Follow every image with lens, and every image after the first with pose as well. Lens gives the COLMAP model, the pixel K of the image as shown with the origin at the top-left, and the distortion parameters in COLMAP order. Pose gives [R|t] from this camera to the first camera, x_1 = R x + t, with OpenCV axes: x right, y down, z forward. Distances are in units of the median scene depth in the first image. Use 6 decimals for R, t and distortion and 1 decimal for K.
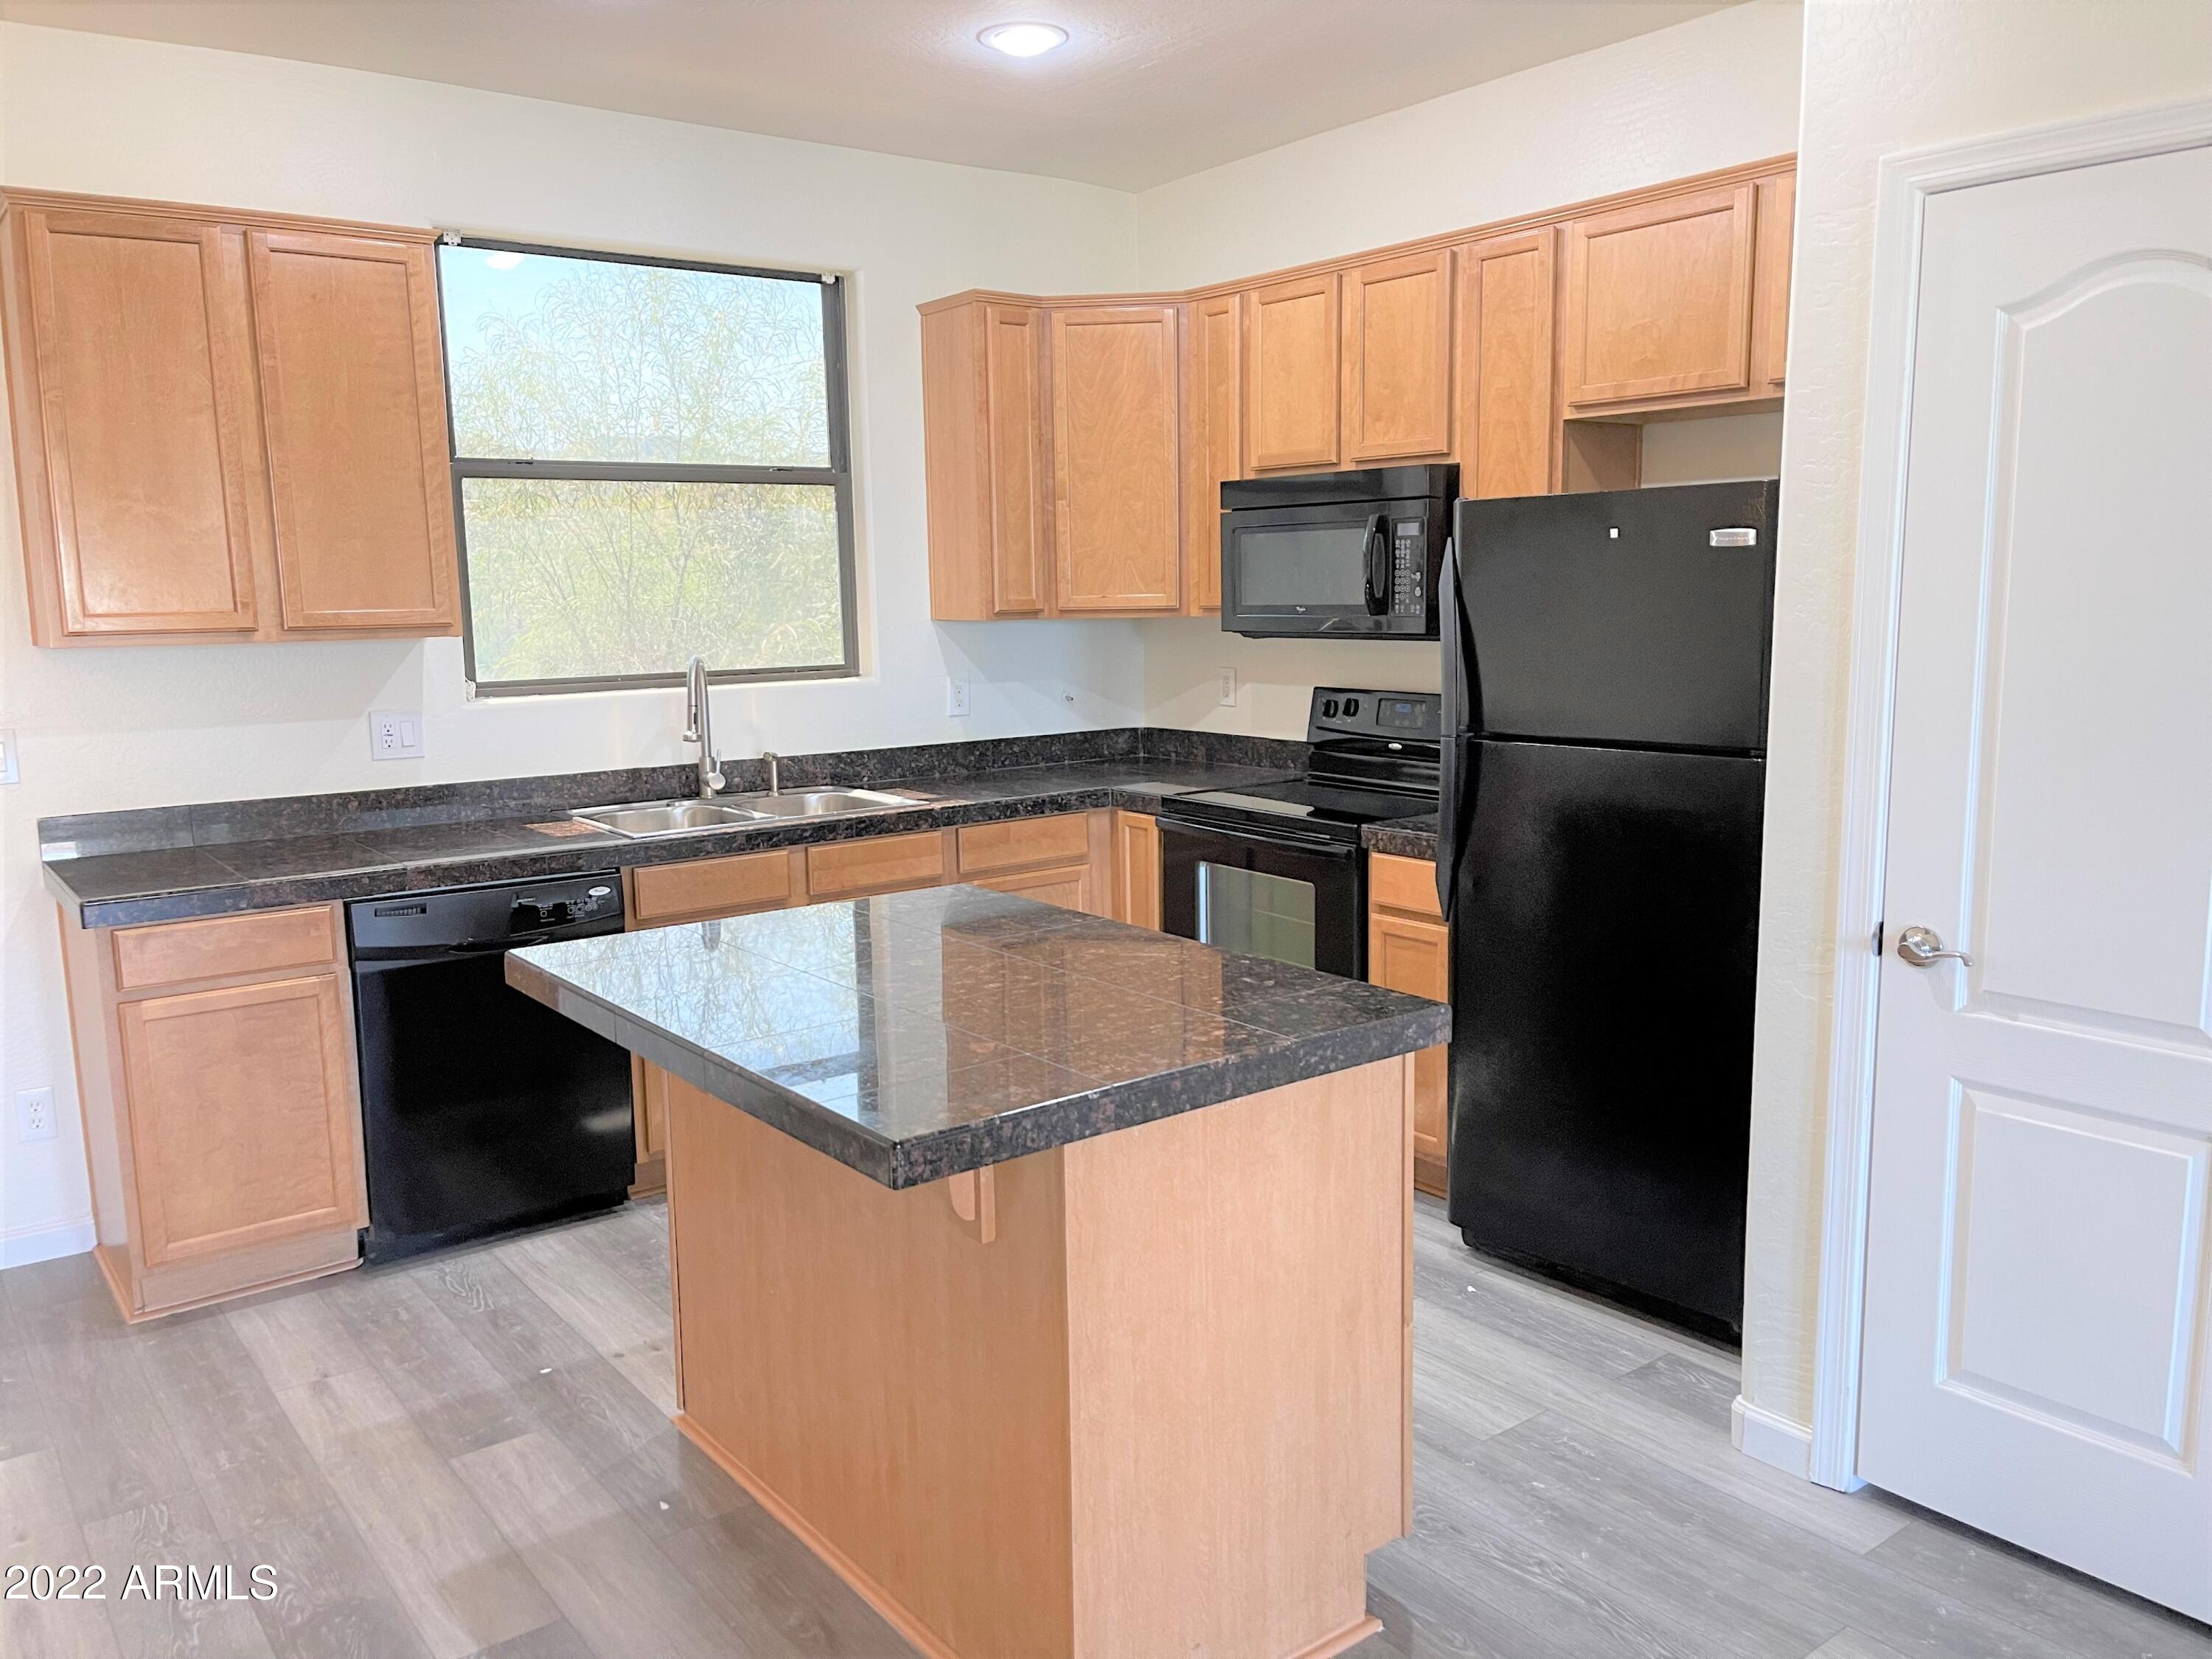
lens RADIAL K [[1727.1, 0, 1106.0], [0, 1727.1, 829.5], [0, 0, 1]] dist [0.027581, -0.006117]
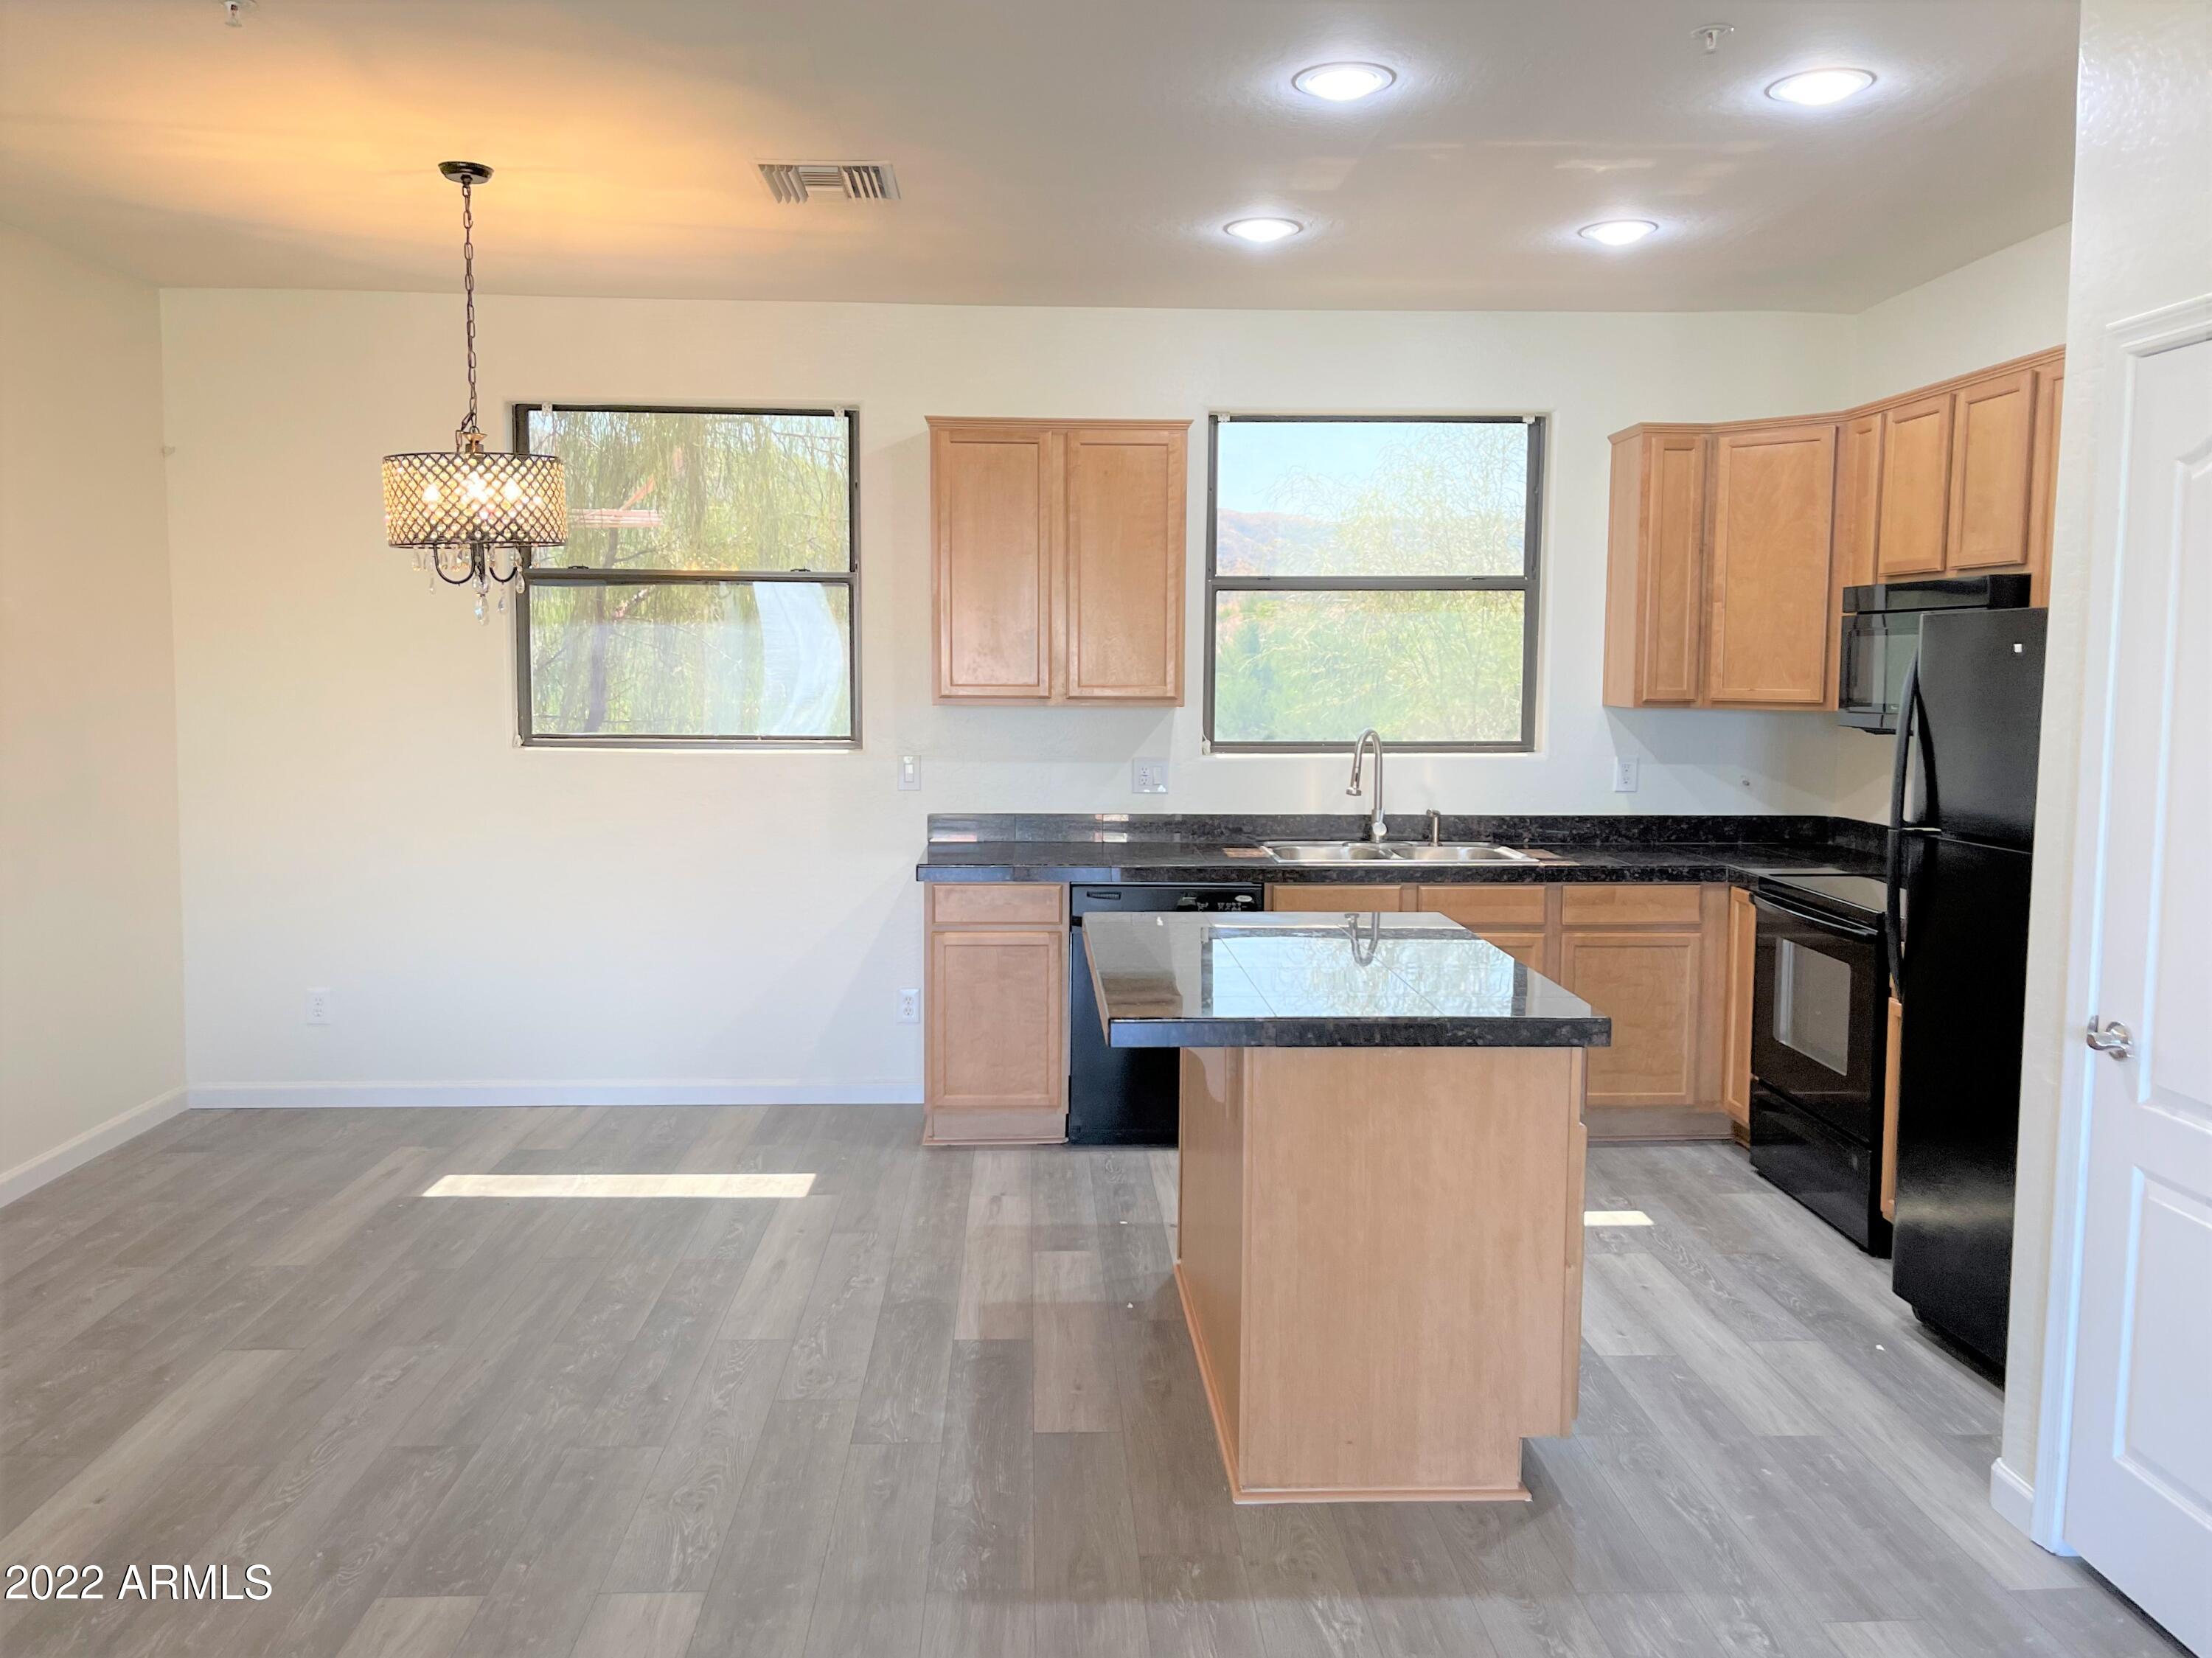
lens RADIAL K [[1798.4, 0, 1061.1], [0, 1798.4, 803.0], [0, 0, 1]] dist [0.060252, -0.068084]
pose [[0.803451, 0.068097, -0.591464, 0.363572], [-0.103811, 0.994243, -0.026548, 0.011745], [0.586250, 0.082731, 0.805895, -0.184004]]
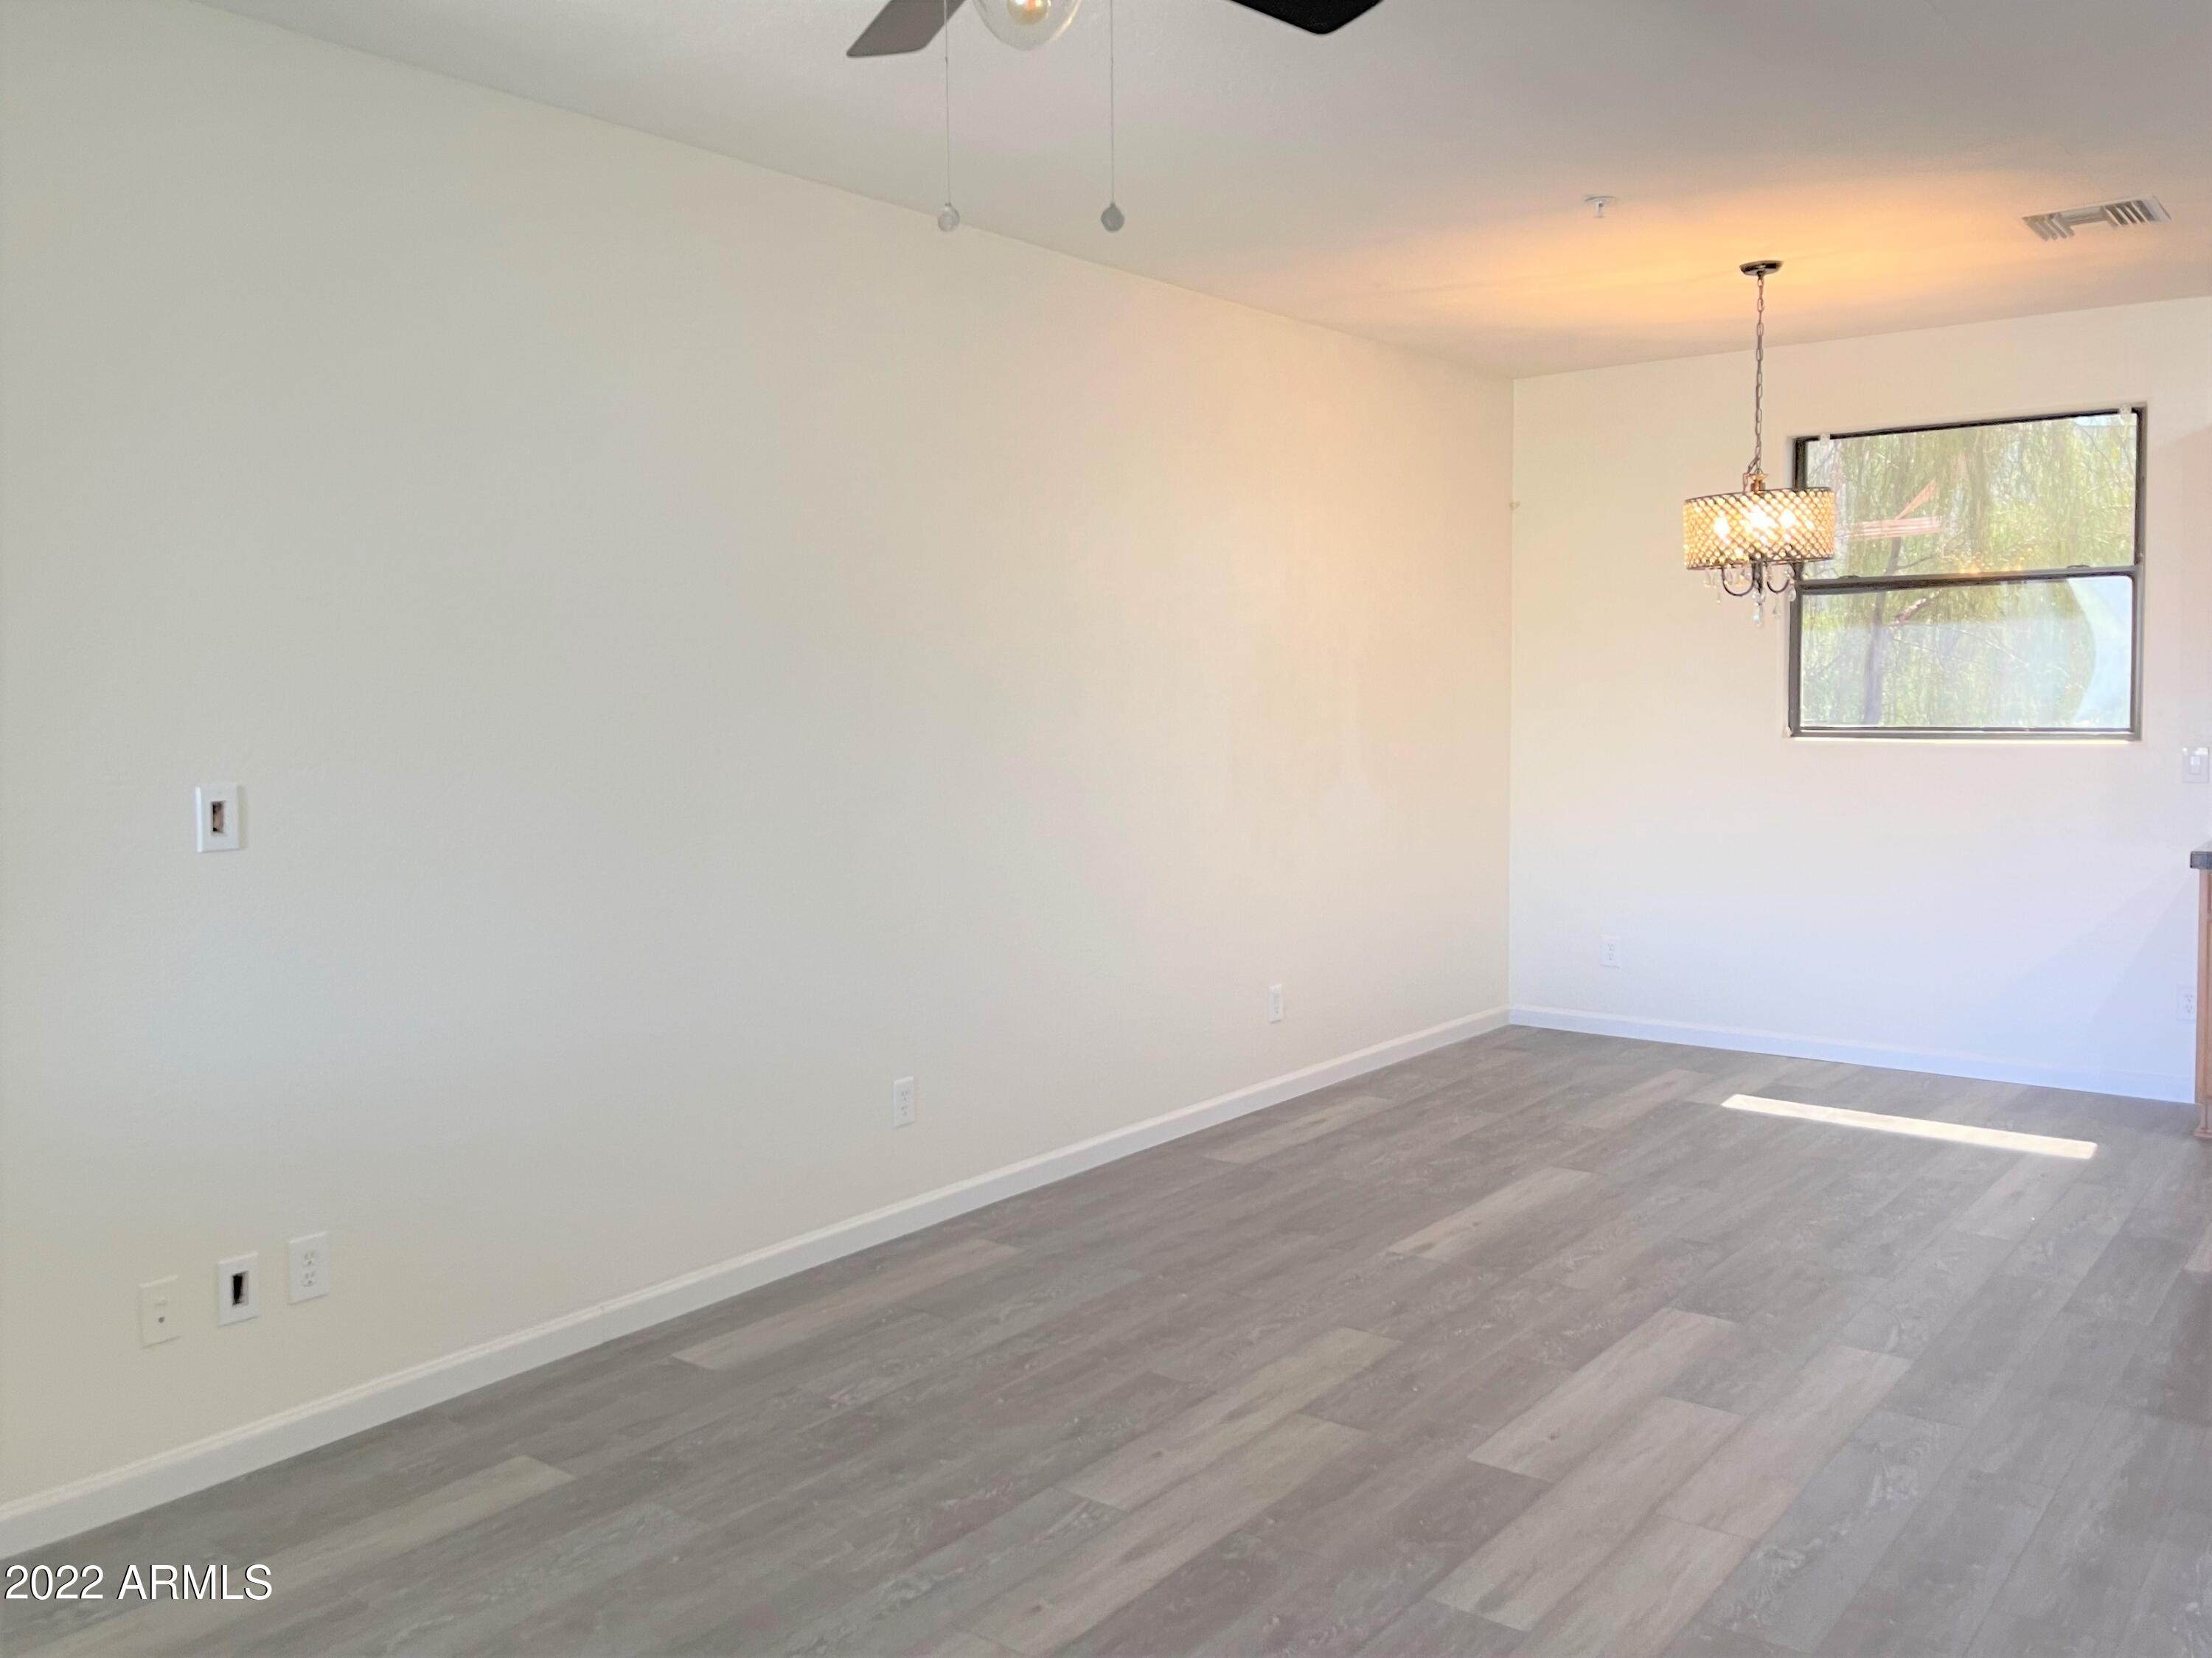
lens RADIAL K [[1798.4, 0, 1061.1], [0, 1798.4, 803.0], [0, 0, 1]] dist [0.060252, -0.068084]
pose [[0.255135, 0.077553, -0.963790, 0.631028], [-0.128287, 0.990681, 0.045757, 0.048904], [0.958357, 0.111967, 0.262706, -0.371610]]
